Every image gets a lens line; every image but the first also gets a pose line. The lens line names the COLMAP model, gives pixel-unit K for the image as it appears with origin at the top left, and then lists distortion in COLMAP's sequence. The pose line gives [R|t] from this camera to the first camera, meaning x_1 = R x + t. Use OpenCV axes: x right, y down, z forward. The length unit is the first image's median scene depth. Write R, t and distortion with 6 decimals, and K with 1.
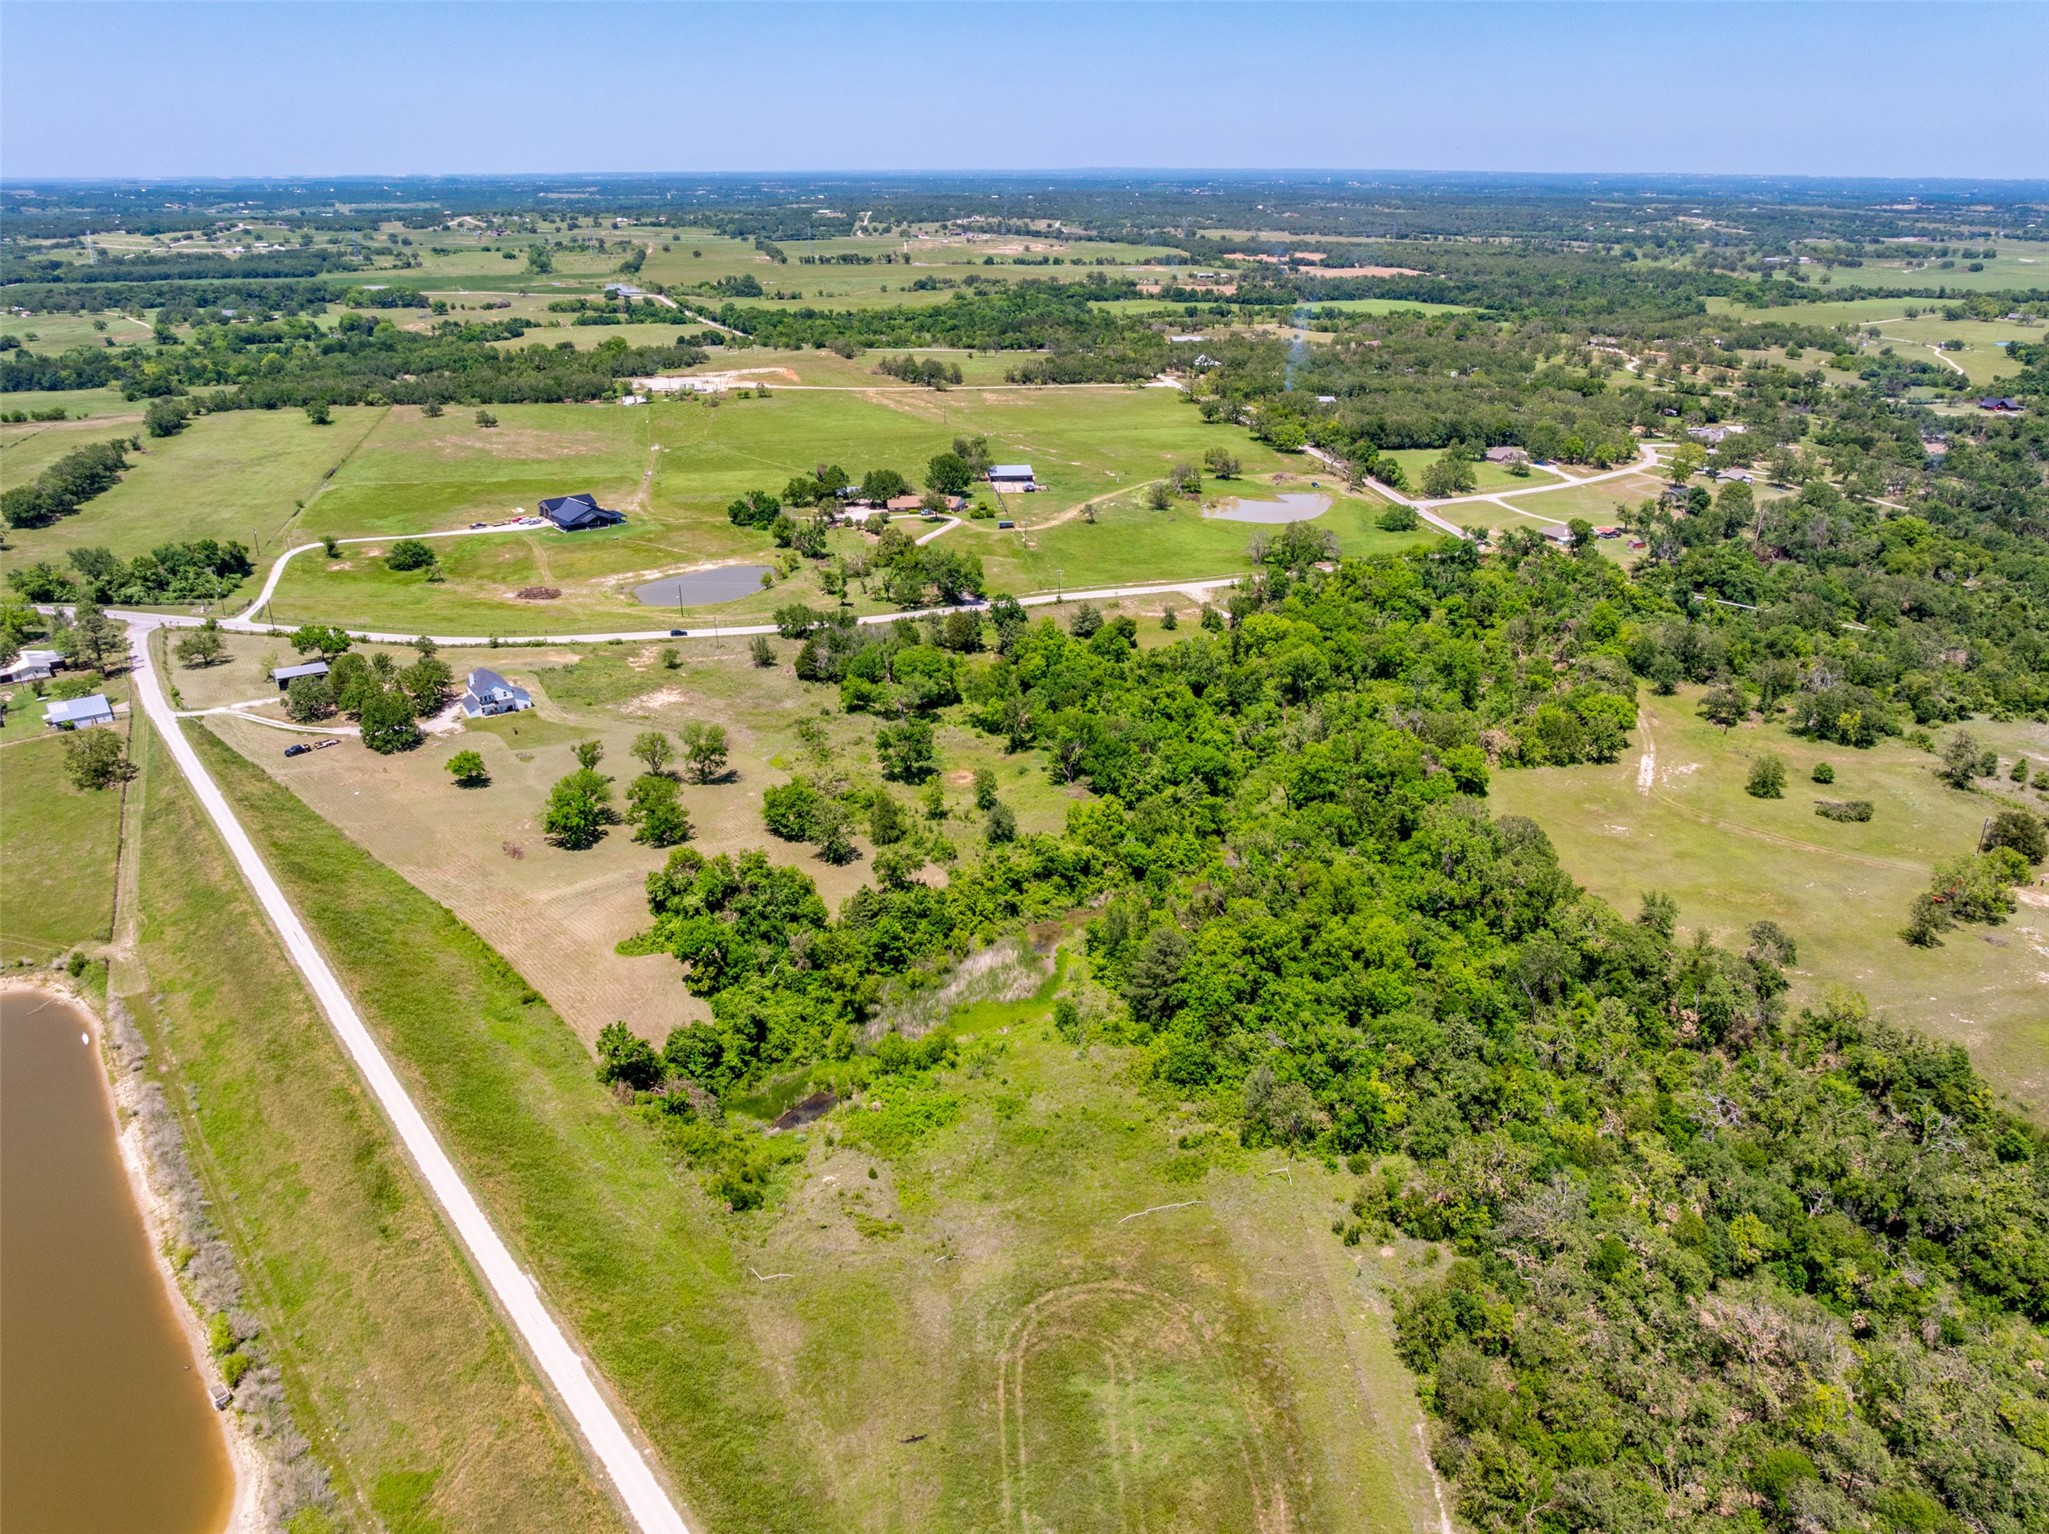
lens RADIAL K [[1453.1, 0, 1030.0], [0, 1453.1, 779.5], [0, 0, 1]] dist [-0.050480, 0.017866]
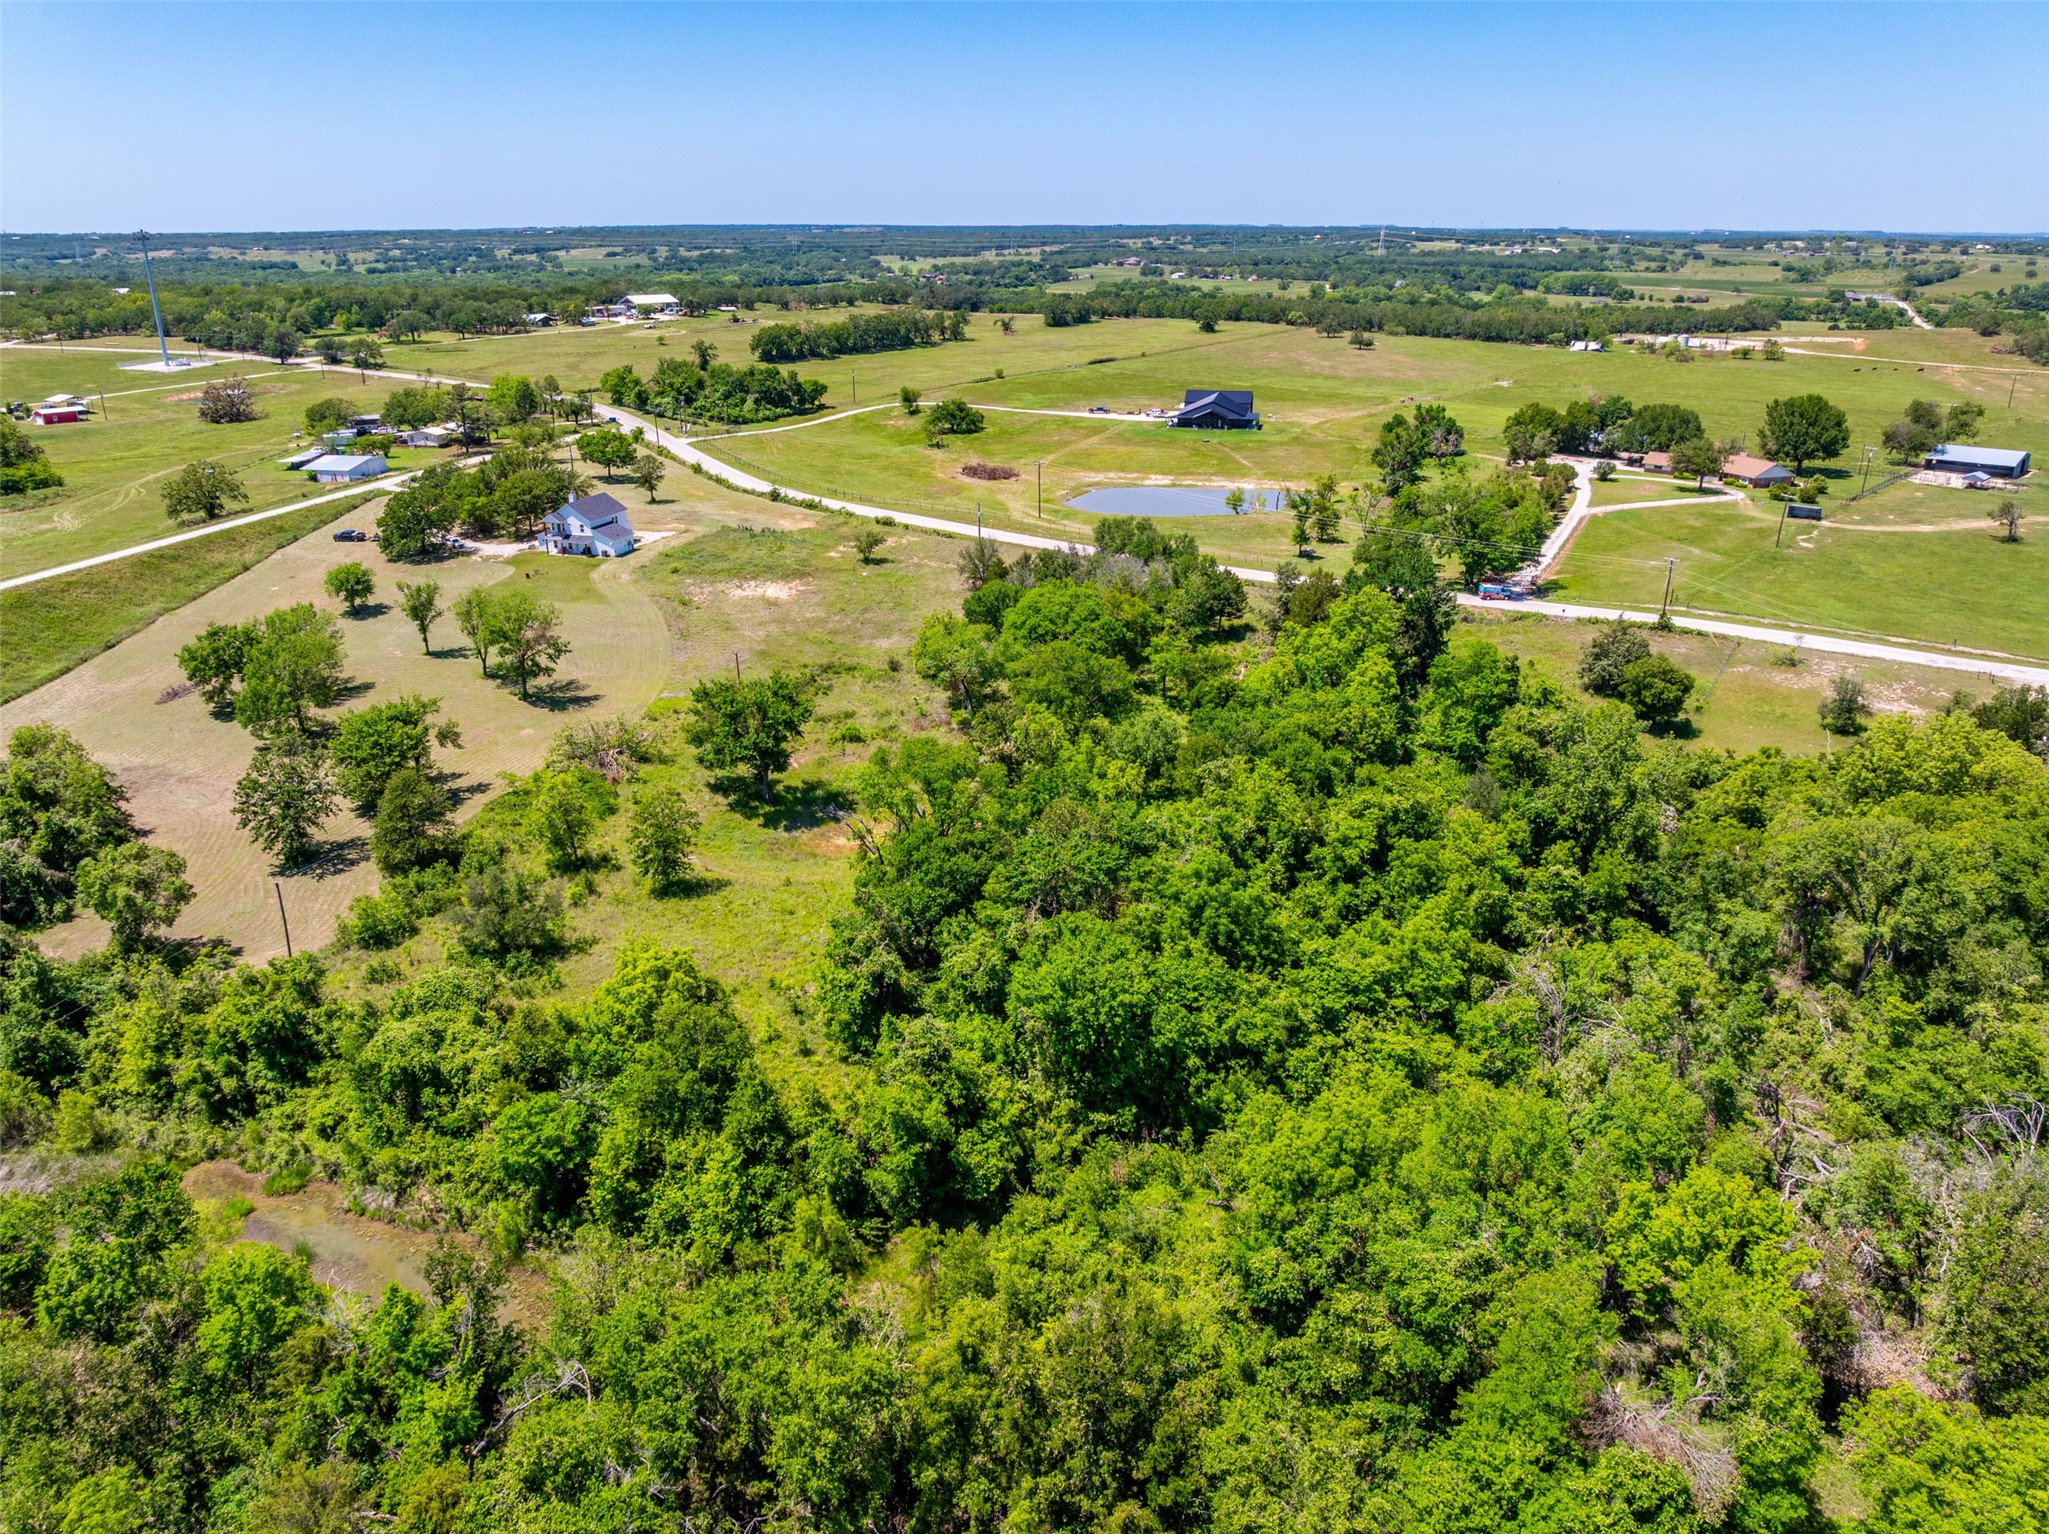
lens RADIAL K [[1453.1, 0, 1031.0], [0, 1453.1, 740.3], [0, 0, 1]] dist [-0.050480, 0.017866]
pose [[0.635897, 0.256031, -0.728068, 0.264888], [-0.299649, 0.951267, 0.072806, -0.067488], [0.711228, 0.171868, 0.681627, 0.608045]]
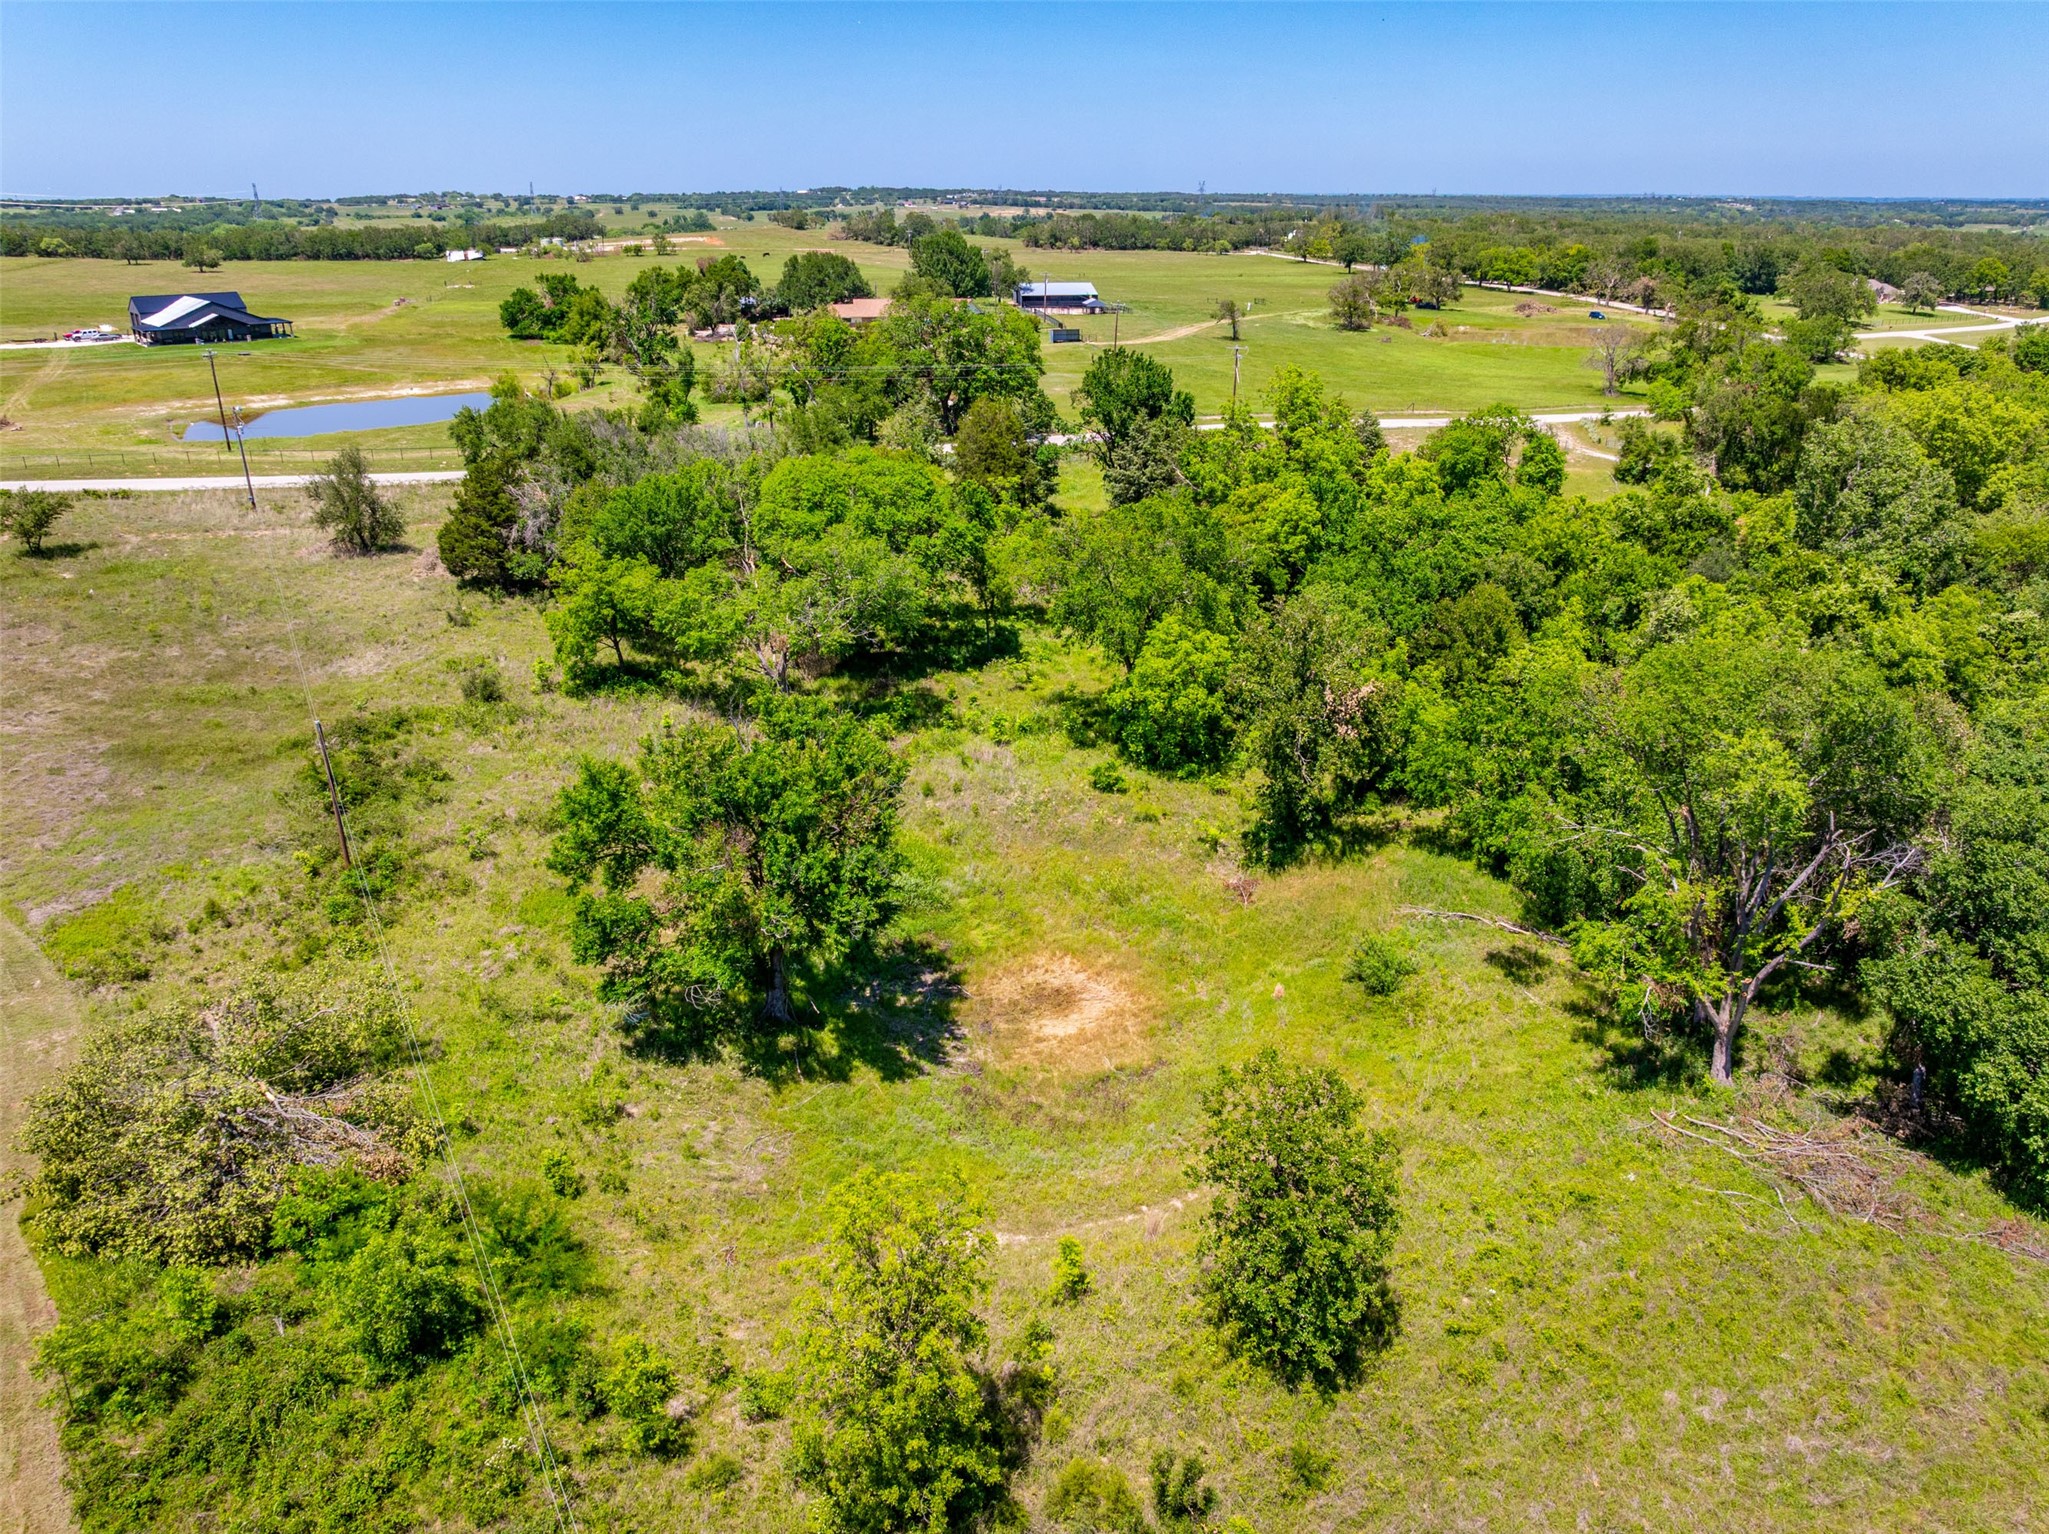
lens RADIAL K [[1453.1, 0, 1030.3], [0, 1453.1, 745.5], [0, 0, 1]] dist [-0.050480, 0.017866]
pose [[0.999953, -0.007757, 0.005800, -0.042938], [0.007980, 0.999188, -0.039499, -0.023717], [-0.005488, 0.039543, 0.999203, 0.677341]]
